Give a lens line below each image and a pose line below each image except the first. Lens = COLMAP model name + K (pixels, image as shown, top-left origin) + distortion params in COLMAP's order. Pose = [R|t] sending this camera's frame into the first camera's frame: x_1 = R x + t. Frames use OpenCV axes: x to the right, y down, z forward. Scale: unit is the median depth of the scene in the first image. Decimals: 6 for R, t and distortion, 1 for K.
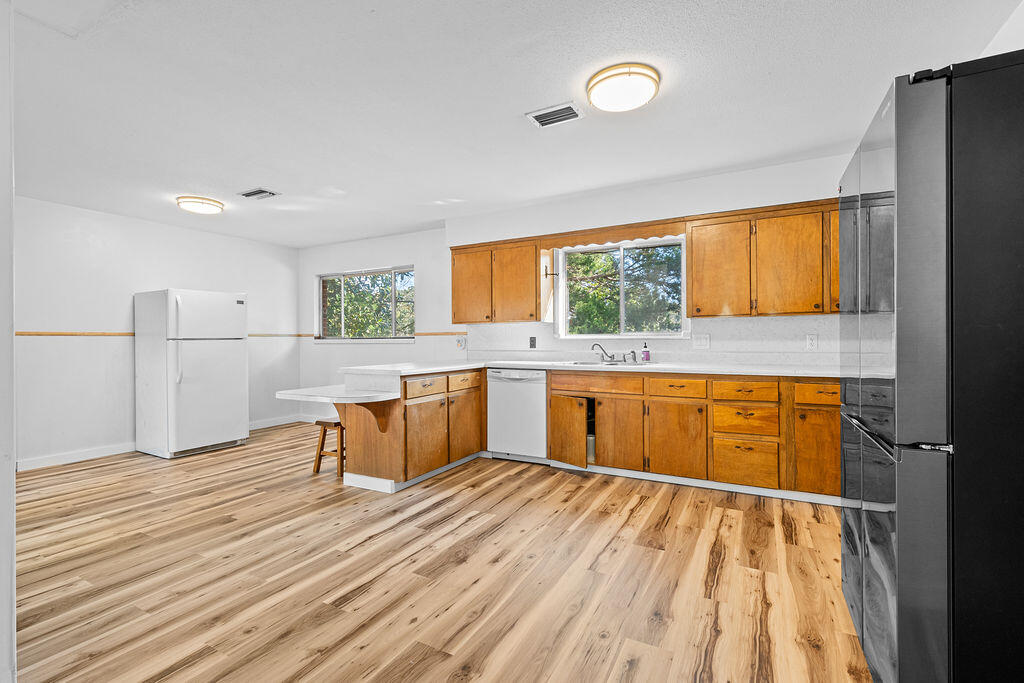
lens RADIAL K [[459.7, 0, 512.0], [0, 459.7, 341.5], [0, 0, 1]] dist [0.000735, 0.000028]
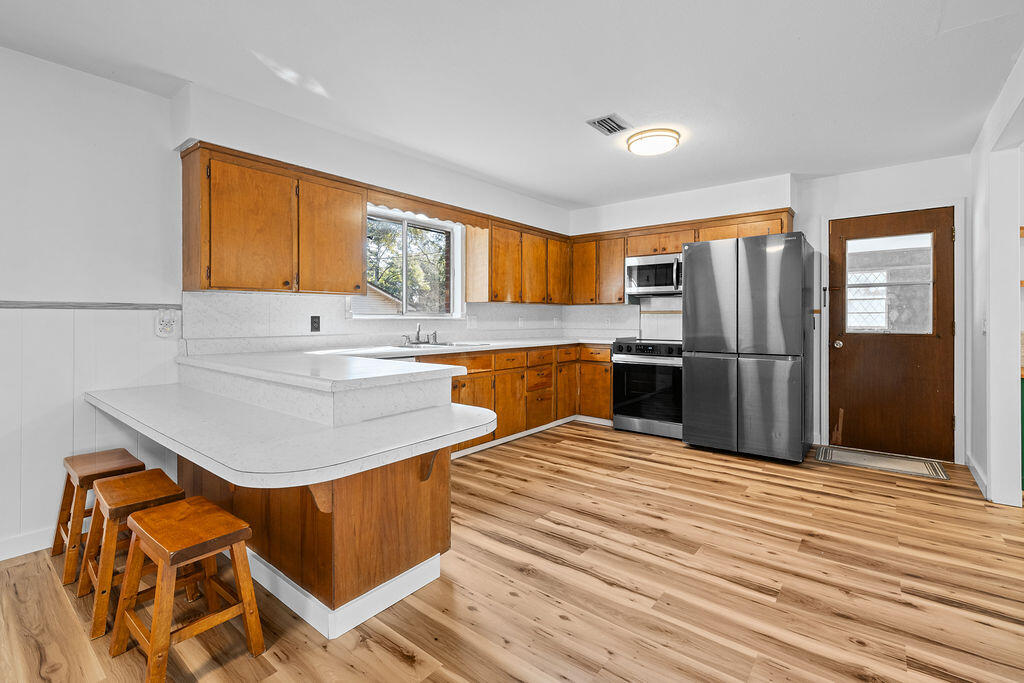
lens RADIAL K [[463.8, 0, 515.8], [0, 463.8, 322.0], [0, 0, 1]] dist [-0.000247, -0.000190]
pose [[0.172854, 0.001200, 0.984947, -0.795915], [0.003498, 0.999992, -0.001832, 0.002637], [-0.984941, 0.003762, 0.172848, 0.757954]]
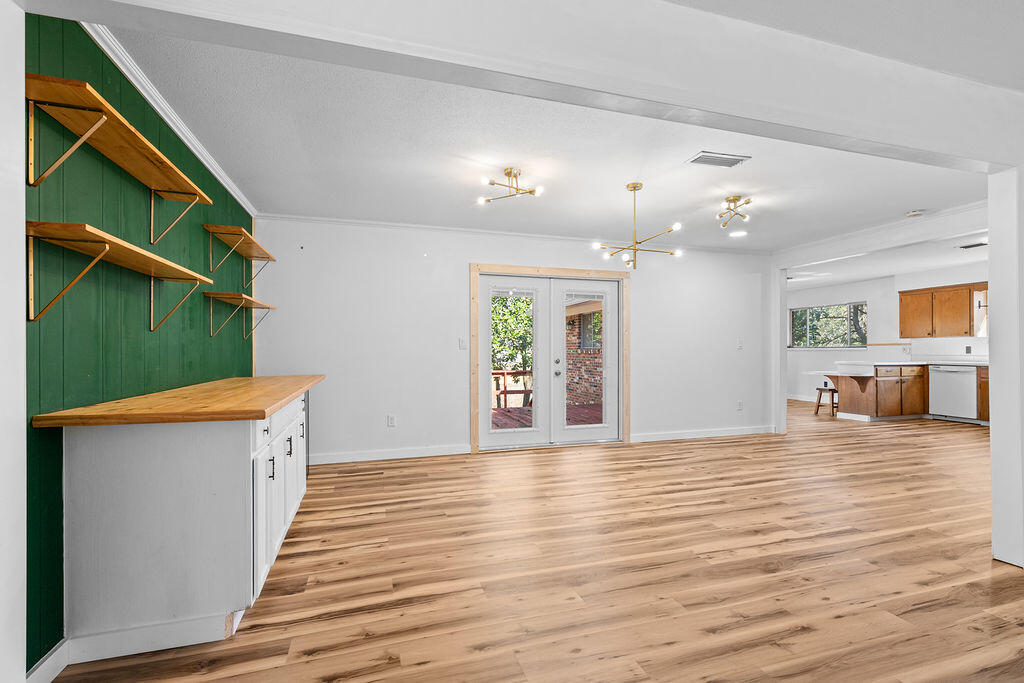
lens RADIAL K [[464.5, 0, 517.0], [0, 464.5, 347.7], [0, 0, 1]] dist [-0.000487, -0.000166]
pose [[0.719480, 0.000730, -0.694513, 0.049299], [-0.004665, 0.999982, -0.003781, 0.010325], [0.694498, 0.005961, 0.719470, -1.526823]]
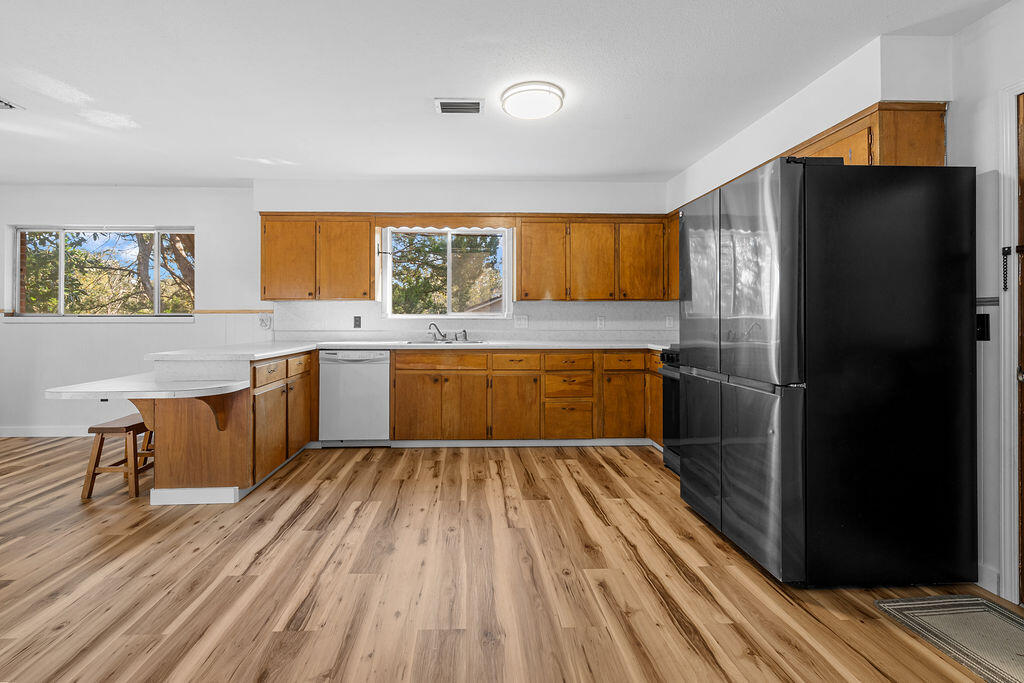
lens RADIAL K [[466.0, 0, 484.5], [0, 466.0, 317.6], [0, 0, 1]] dist [0.000296, 0.000036]
pose [[0.861888, 0.008364, 0.507029, -0.288282], [-0.003406, 0.999937, -0.010706, 0.003158], [-0.507087, 0.007500, 0.861863, 0.041161]]
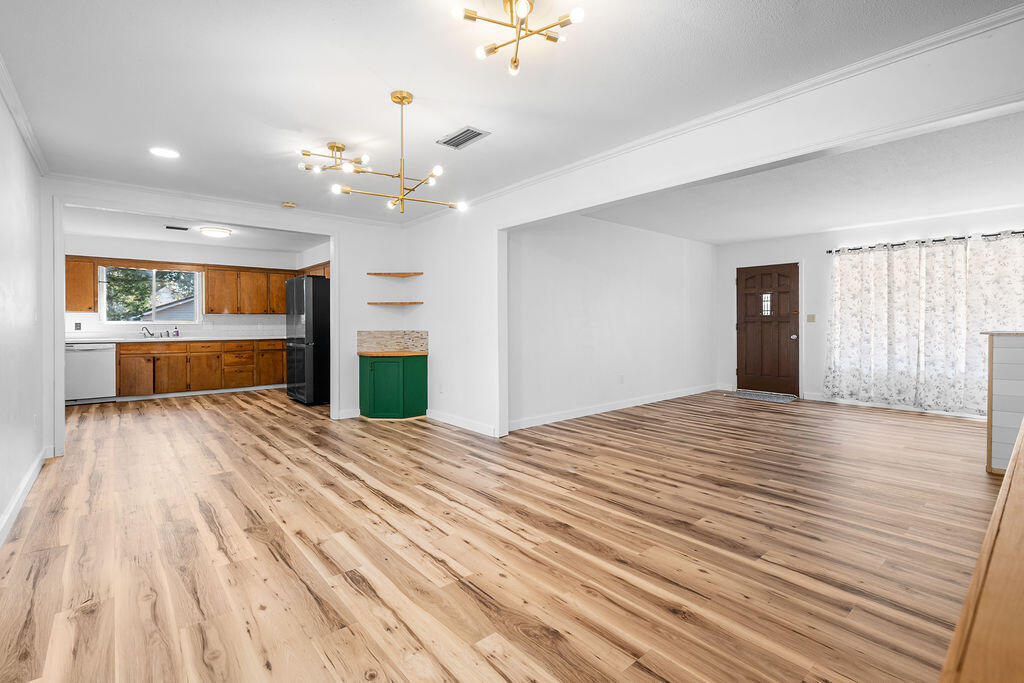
lens RADIAL K [[466.8, 0, 514.2], [0, 466.8, 326.3], [0, 0, 1]] dist [0.000929, 0.000062]
pose [[0.355820, -0.001011, 0.934554, -1.097265], [0.005223, 0.999986, -0.000907, 0.012889], [-0.934540, 0.005204, 0.355820, -1.039128]]
